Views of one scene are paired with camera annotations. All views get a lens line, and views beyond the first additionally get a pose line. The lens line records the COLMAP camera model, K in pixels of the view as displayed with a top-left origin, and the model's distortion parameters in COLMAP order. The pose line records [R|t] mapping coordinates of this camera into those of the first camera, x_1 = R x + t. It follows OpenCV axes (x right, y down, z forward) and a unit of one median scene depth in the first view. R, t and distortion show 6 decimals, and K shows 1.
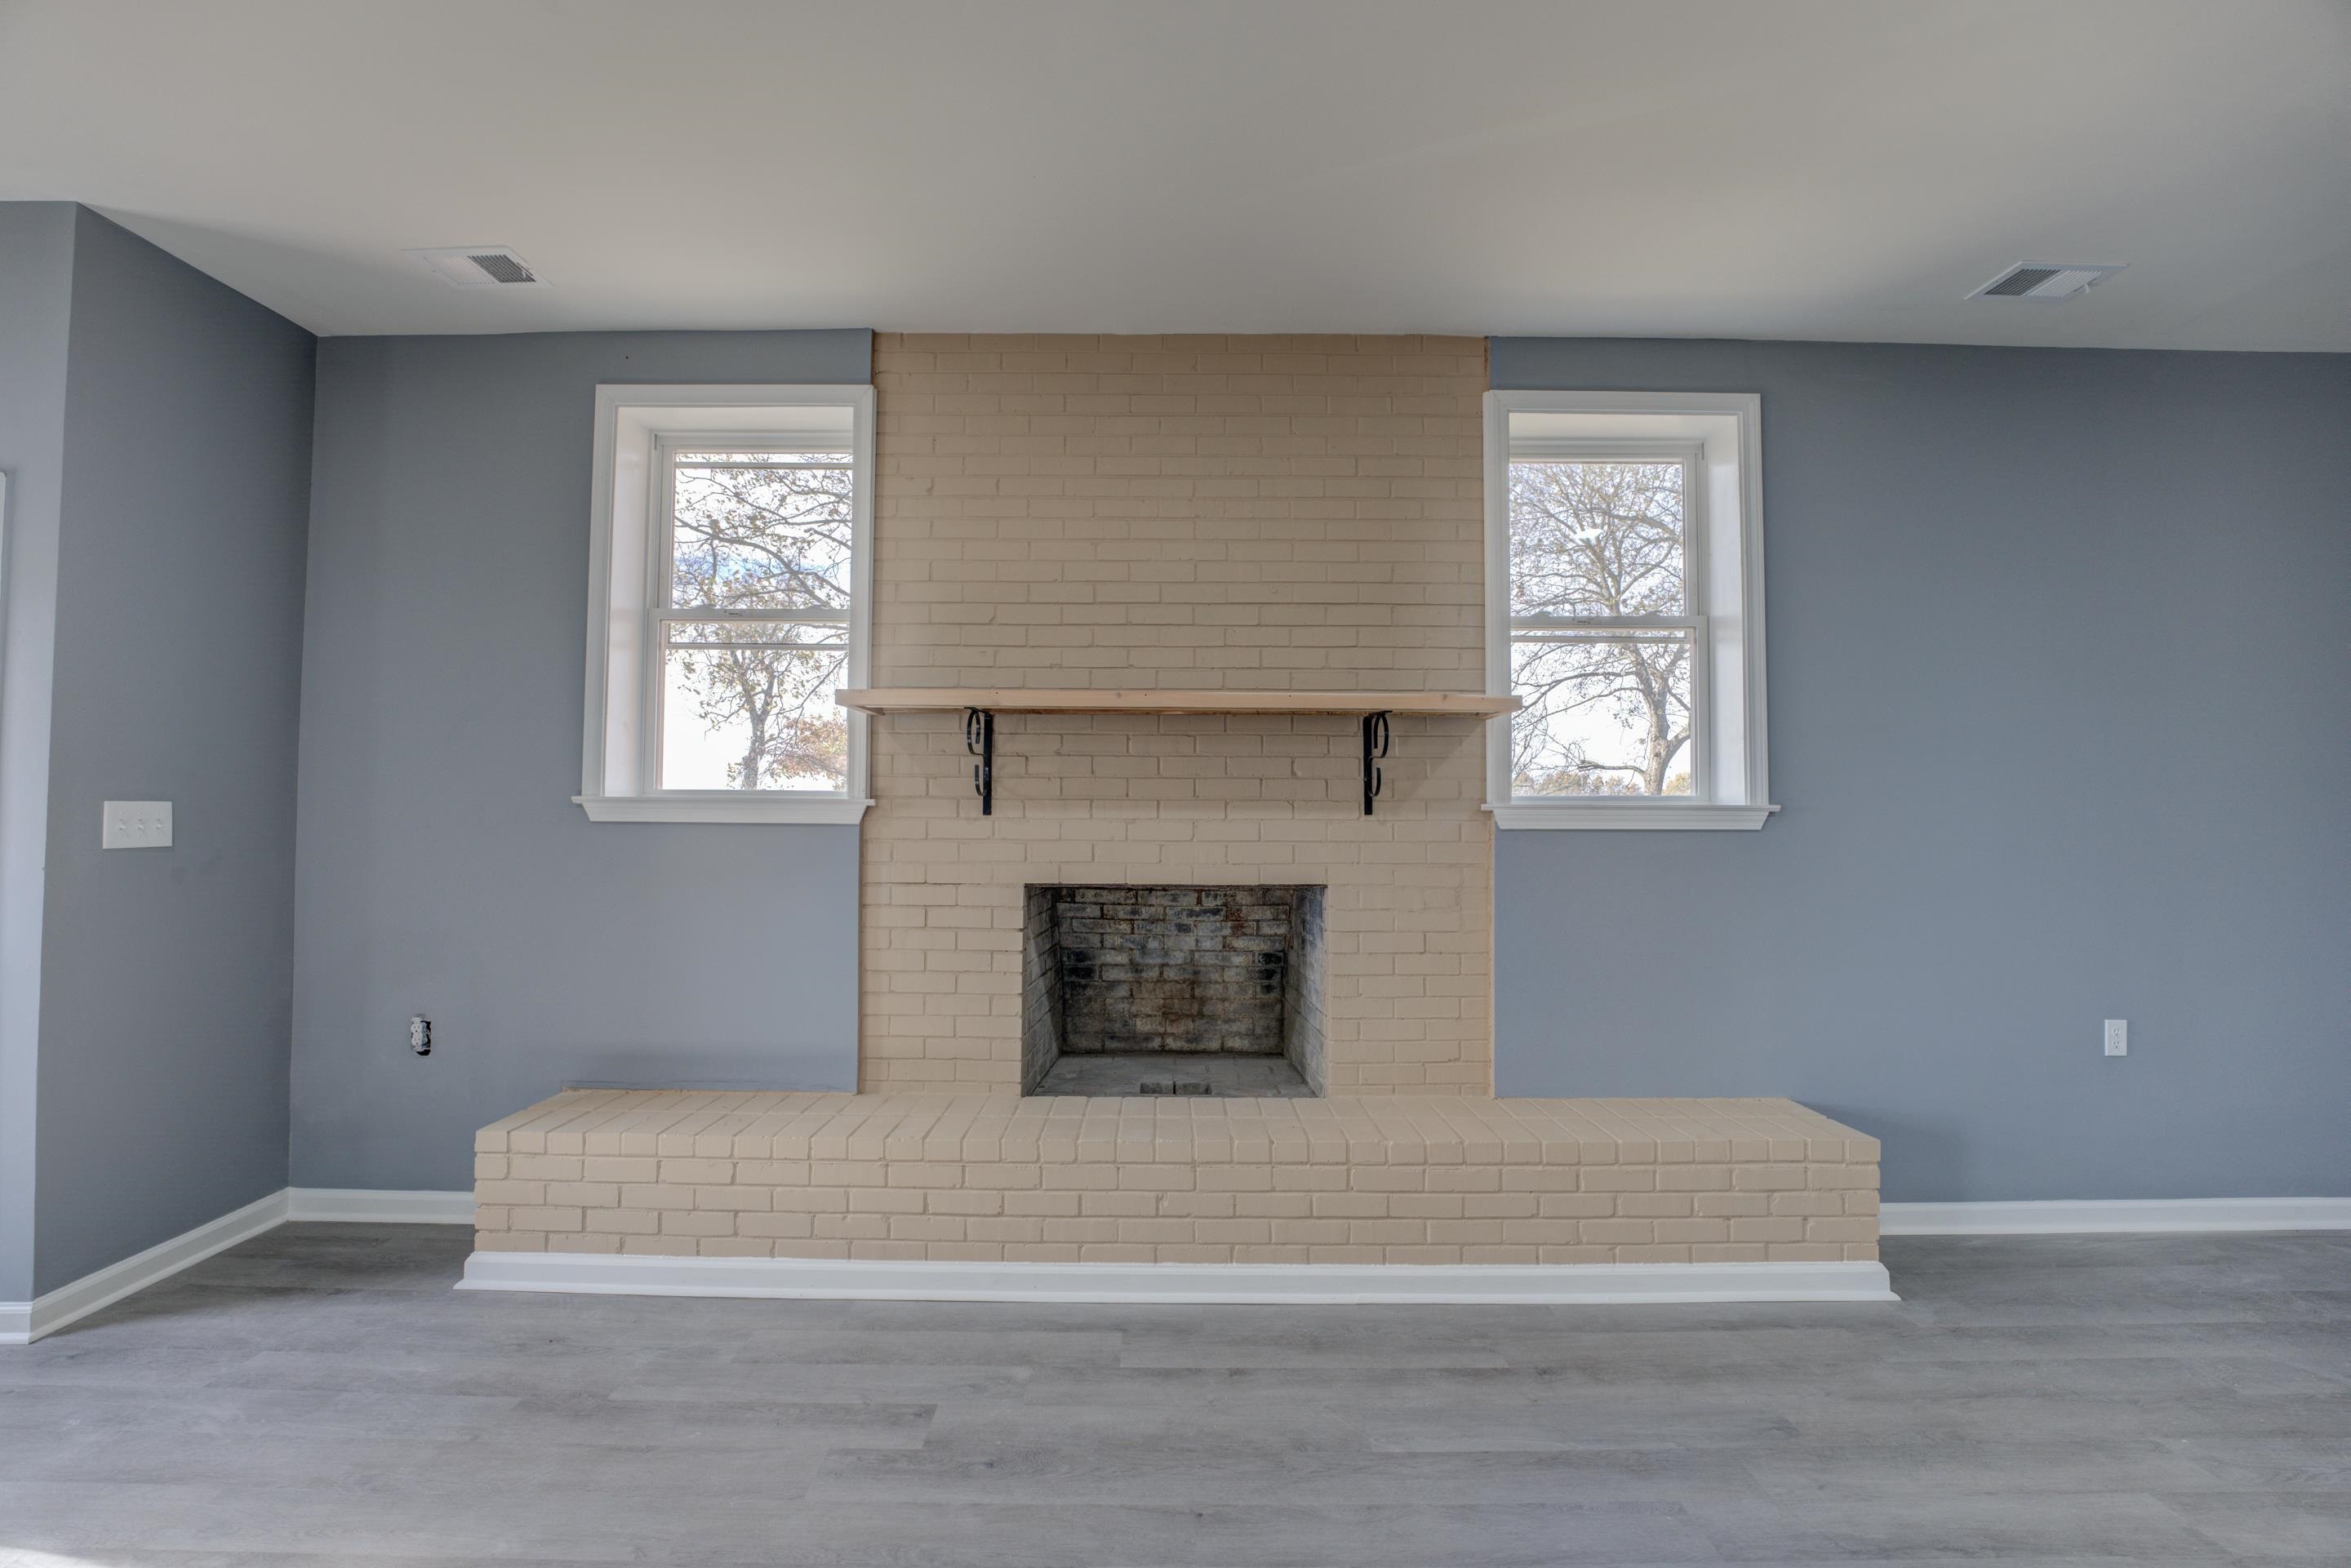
lens RADIAL K [[937.9, 0, 1170.8], [0, 937.9, 787.8], [0, 0, 1]] dist [-0.023753, 0.000321]
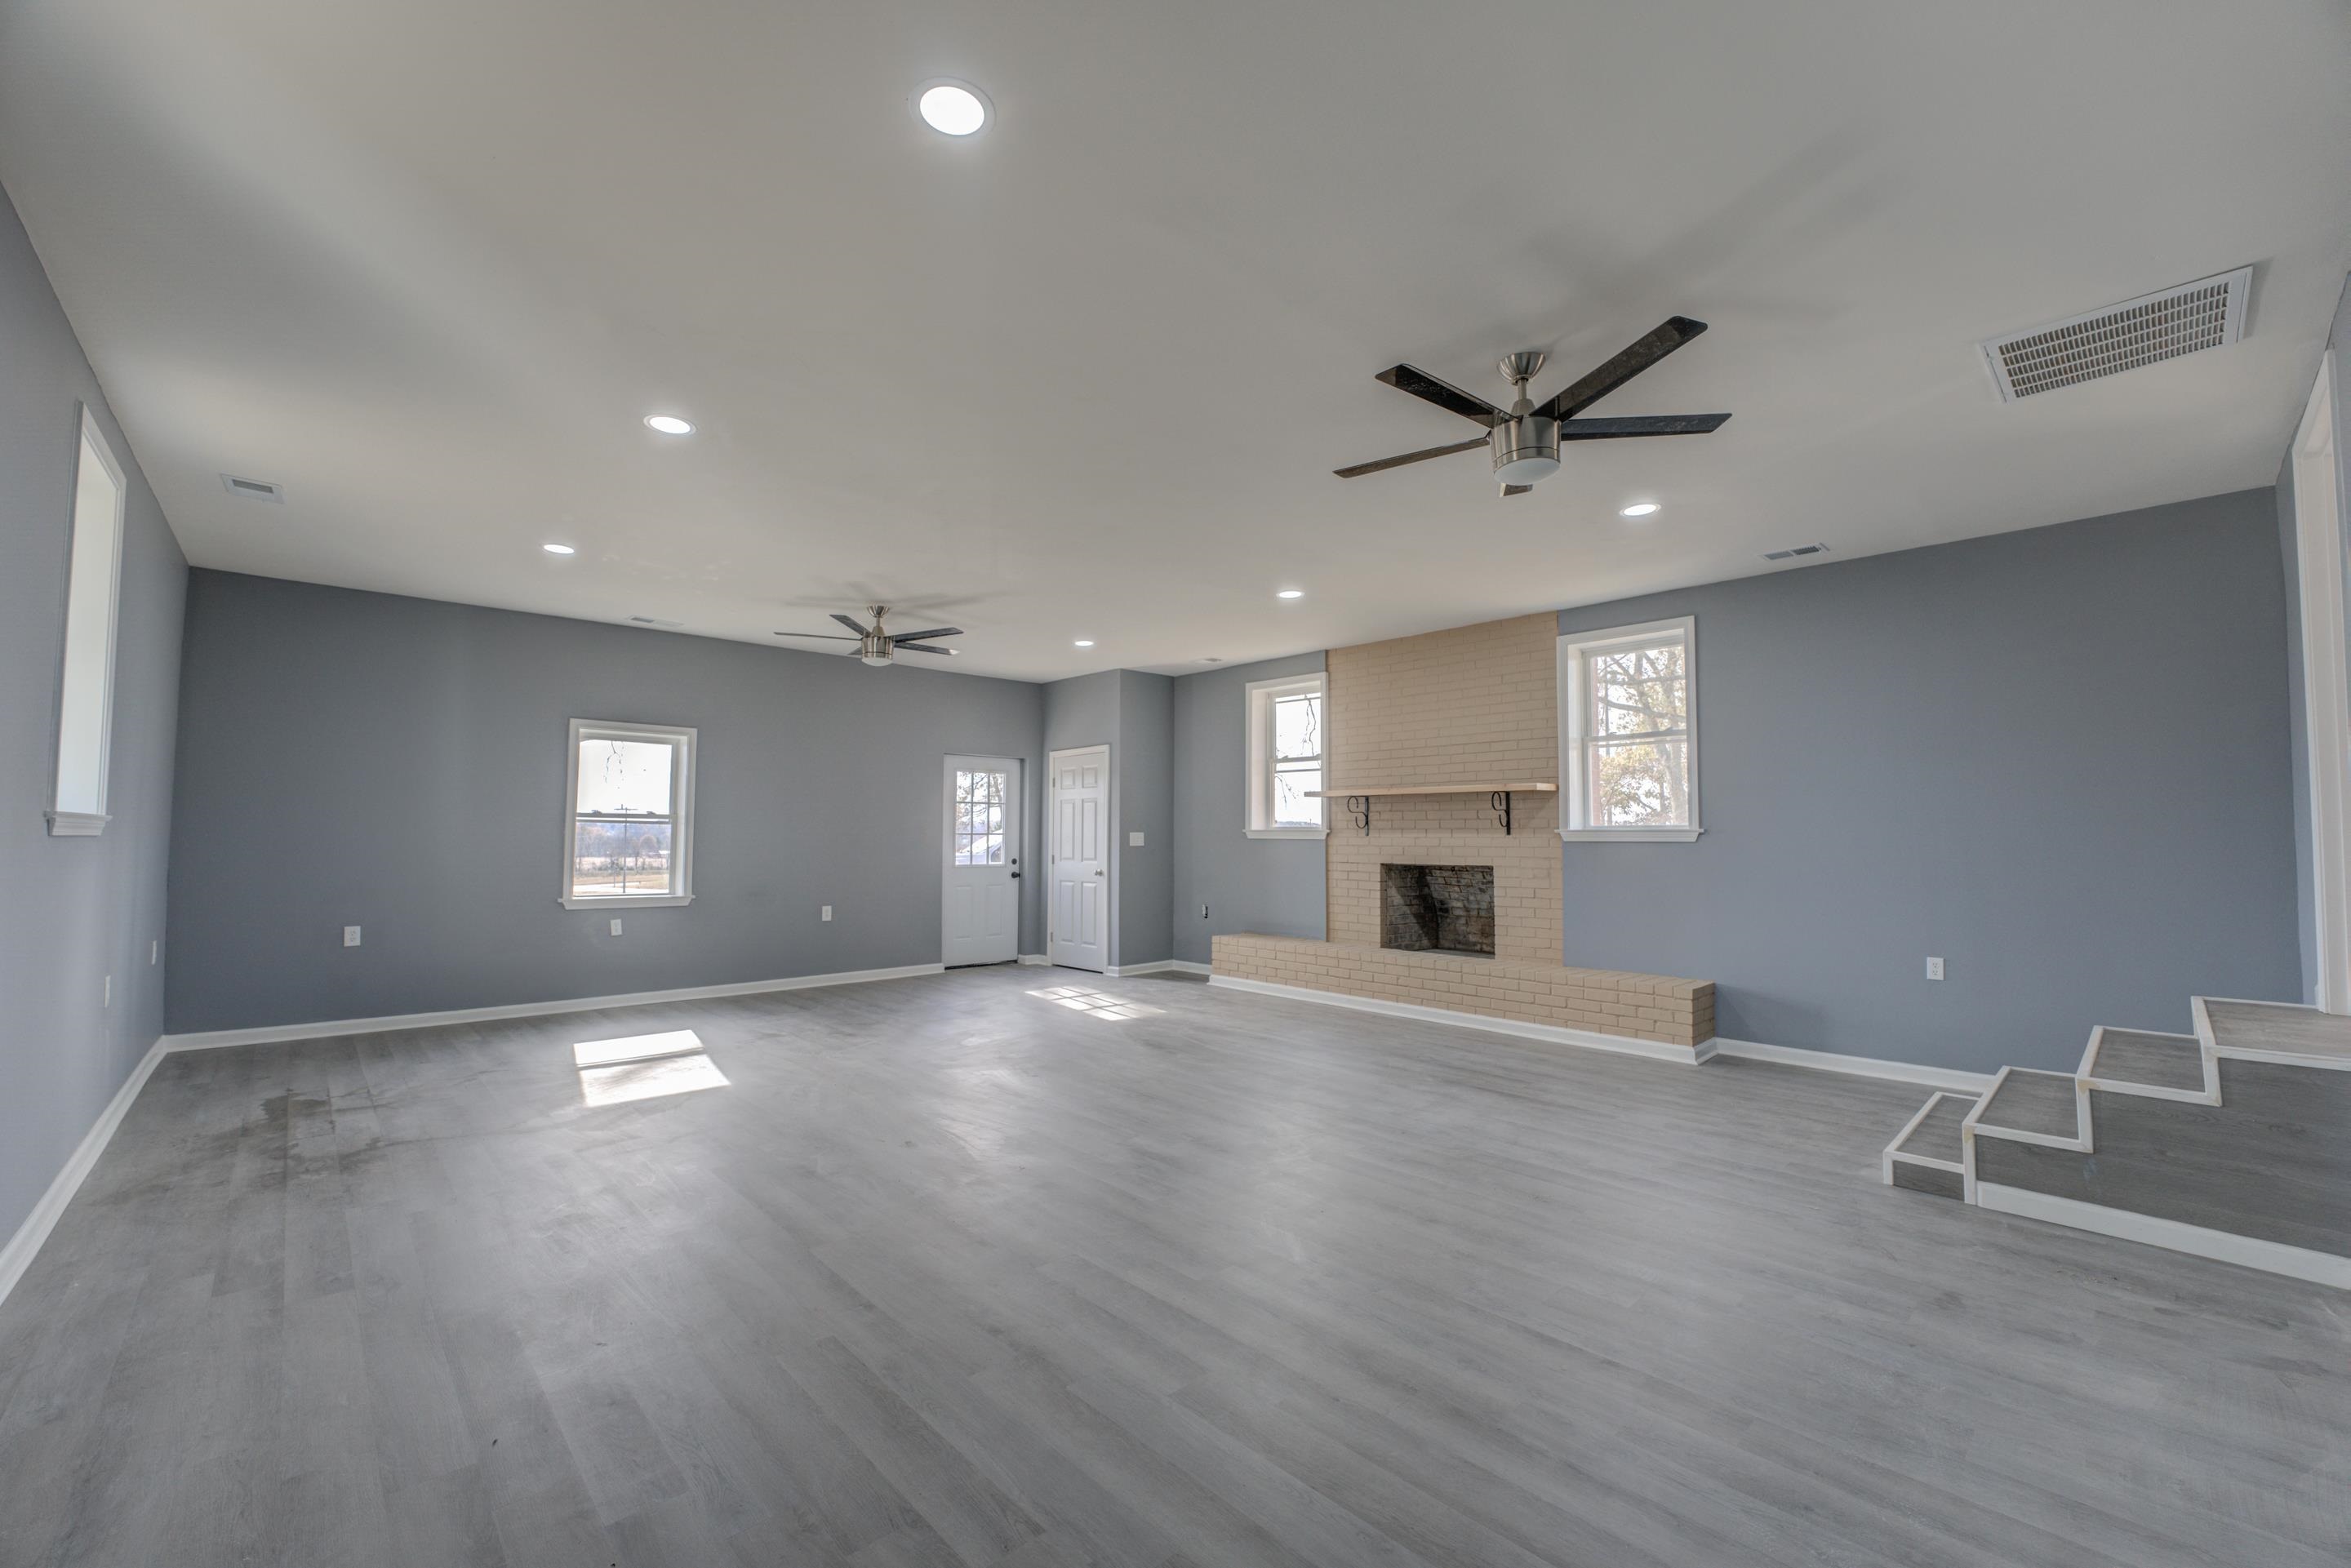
lens RADIAL K [[937.9, 0, 1170.8], [0, 937.9, 787.8], [0, 0, 1]] dist [-0.023753, 0.000321]
pose [[0.686447, -0.040194, -0.726068, 1.281267], [0.021334, 0.999155, -0.035142, -0.022644], [0.726867, 0.008633, 0.686724, -1.123007]]
